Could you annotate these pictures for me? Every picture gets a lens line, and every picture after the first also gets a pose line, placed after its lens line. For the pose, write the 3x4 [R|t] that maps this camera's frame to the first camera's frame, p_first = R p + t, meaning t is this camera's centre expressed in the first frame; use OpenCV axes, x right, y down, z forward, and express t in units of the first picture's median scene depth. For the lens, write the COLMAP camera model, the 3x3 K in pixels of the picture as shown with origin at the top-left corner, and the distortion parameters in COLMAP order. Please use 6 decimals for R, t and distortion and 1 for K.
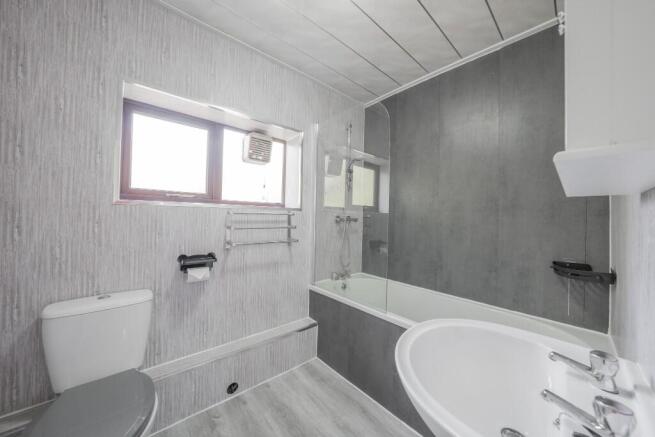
lens RADIAL K [[225.9, 0, 327.5], [0, 225.9, 216.3], [0, 0, 1]] dist [-0.033102, 0.008076]
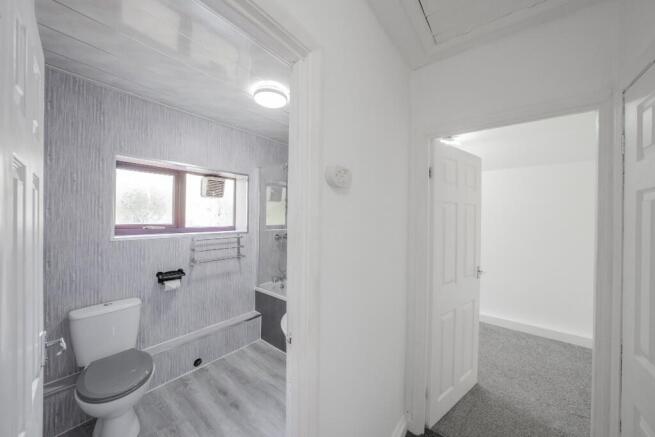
lens RADIAL K [[225.9, 0, 327.5], [0, 225.9, 216.3], [0, 0, 1]] dist [-0.033102, 0.008076]
pose [[0.983136, -0.007503, 0.182723, 0.127111], [0.006192, 0.999951, 0.007746, -0.157252], [-0.182772, -0.006484, 0.983134, -0.495969]]
